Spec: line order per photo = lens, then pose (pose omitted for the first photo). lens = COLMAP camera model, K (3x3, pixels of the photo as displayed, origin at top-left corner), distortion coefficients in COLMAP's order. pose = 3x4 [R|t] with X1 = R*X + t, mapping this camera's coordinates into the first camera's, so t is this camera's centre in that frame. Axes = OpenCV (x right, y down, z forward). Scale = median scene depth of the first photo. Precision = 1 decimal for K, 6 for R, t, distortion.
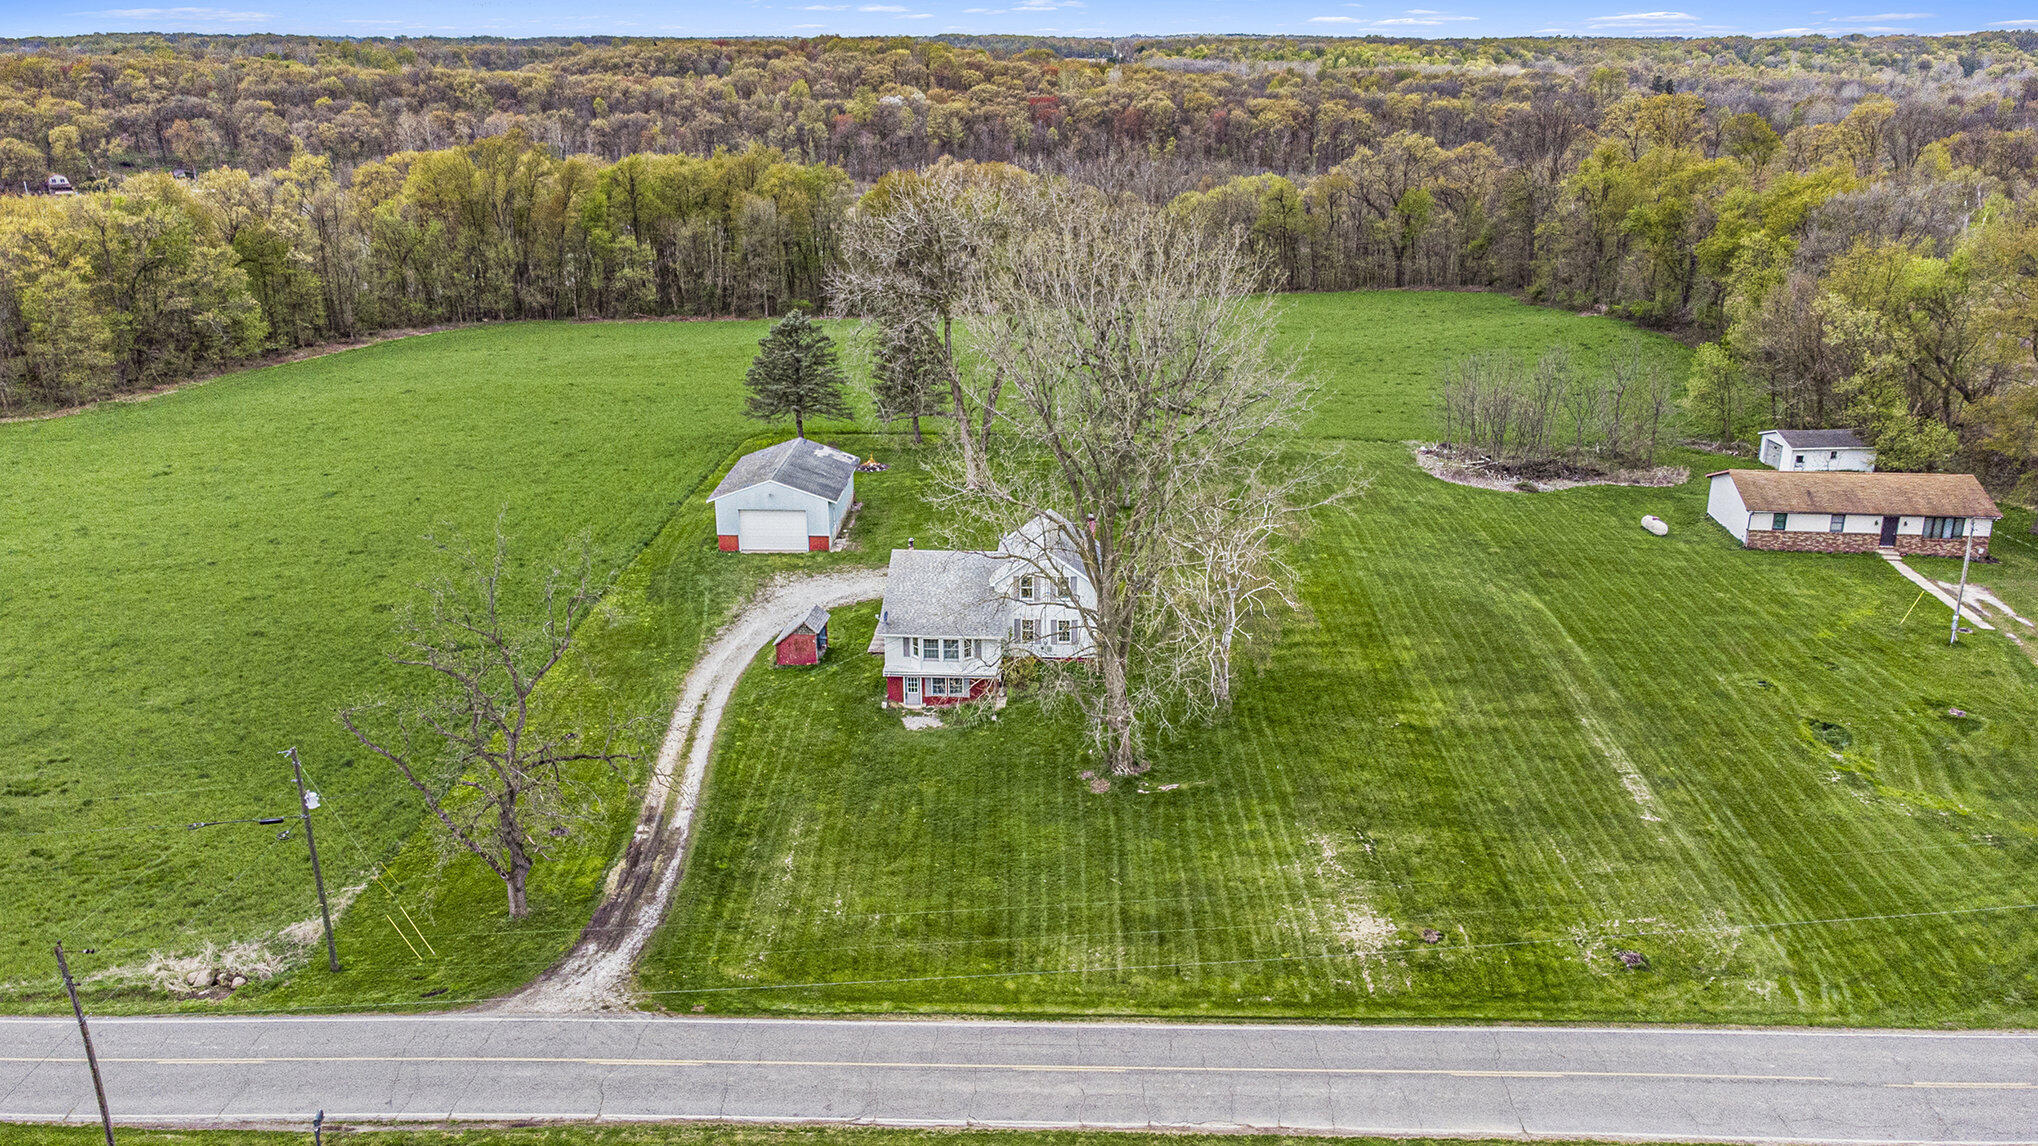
lens RADIAL K [[1600.4, 0, 1056.4], [0, 1600.4, 565.4], [0, 0, 1]] dist [0.021343, 0.006039]
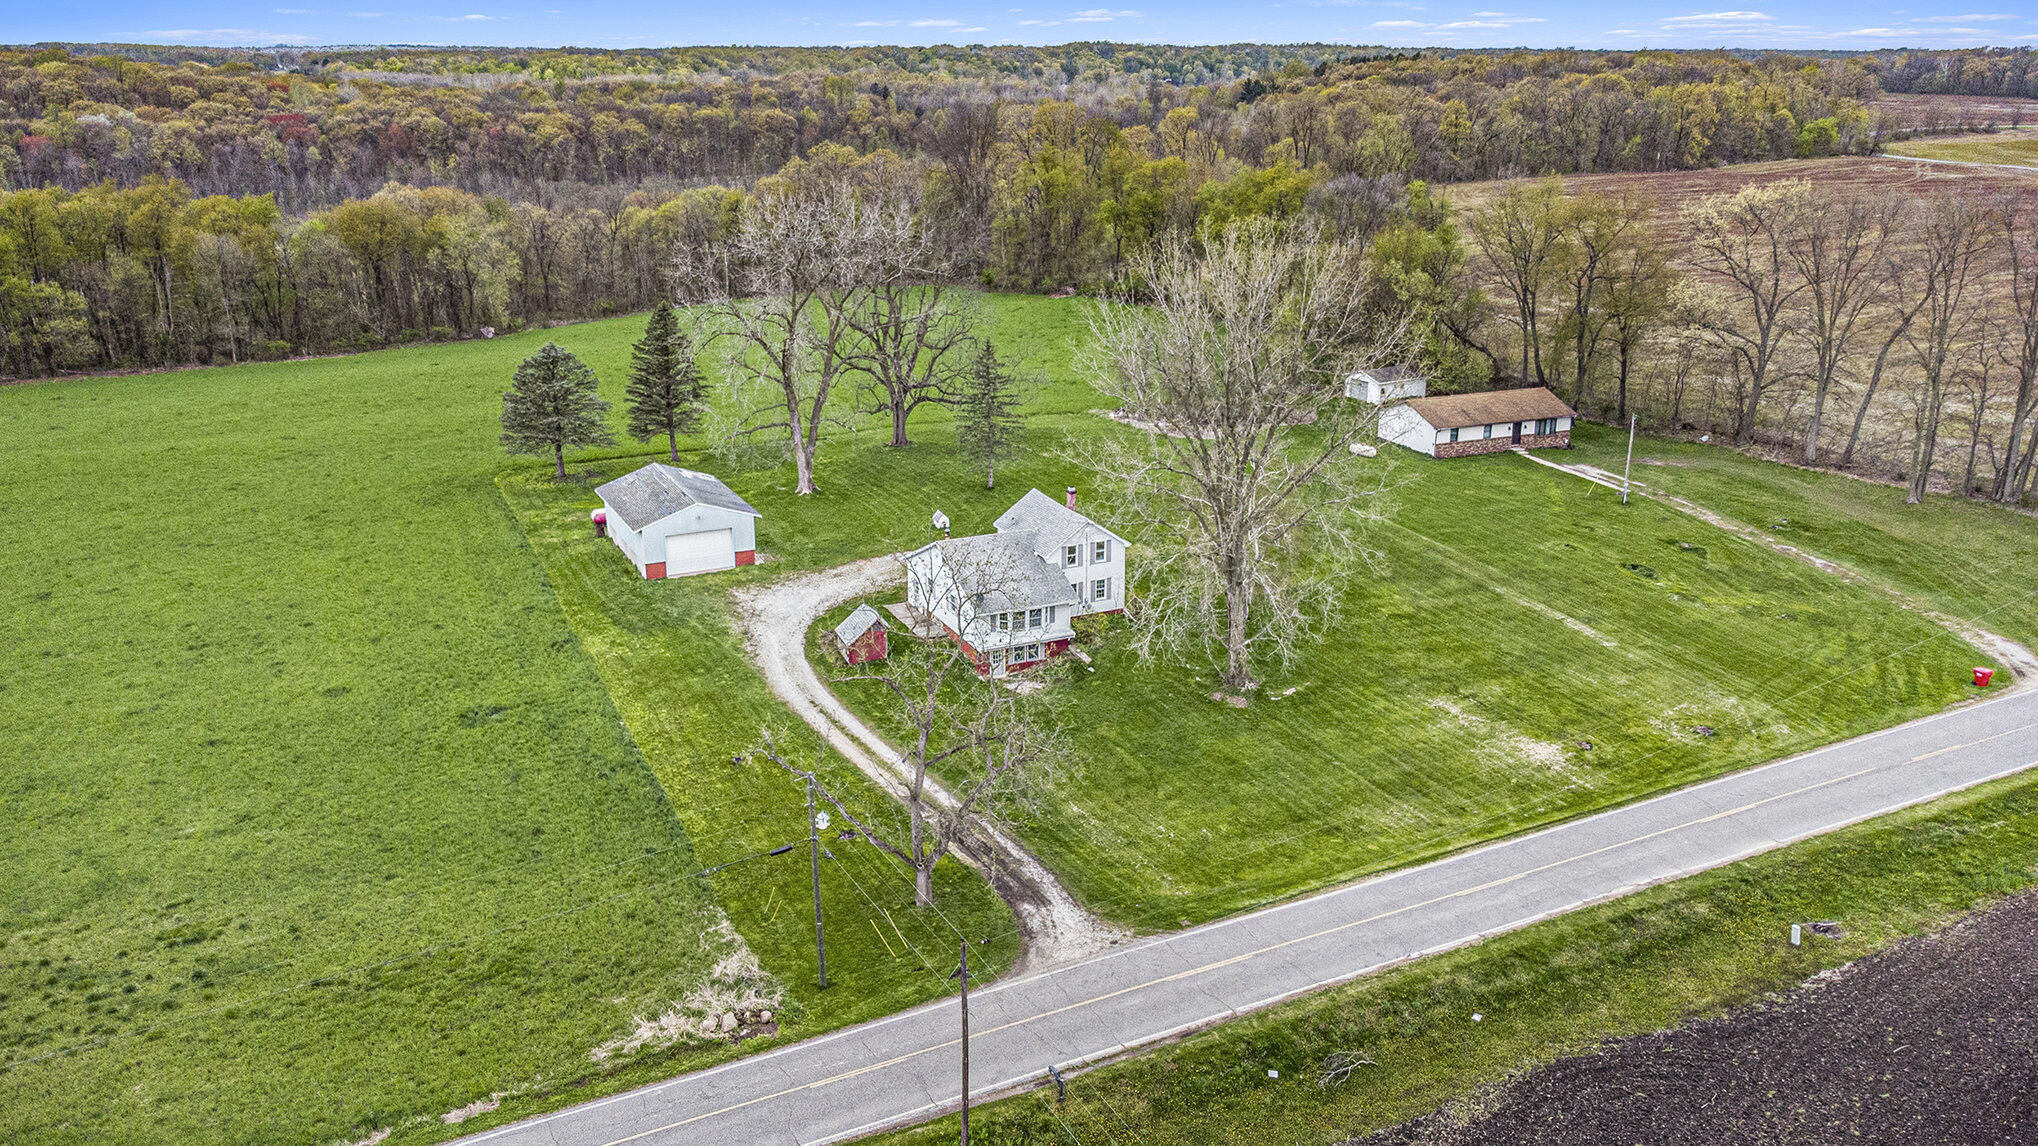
lens RADIAL K [[1556.5, 0, 1030.9], [0, 1556.5, 574.0], [0, 0, 1]] dist [0.005288, 0.007855]
pose [[0.882781, -0.148460, 0.445710, -0.510655], [0.145137, 0.988528, 0.041804, -0.021929], [-0.446803, 0.027785, 0.894201, 0.029771]]
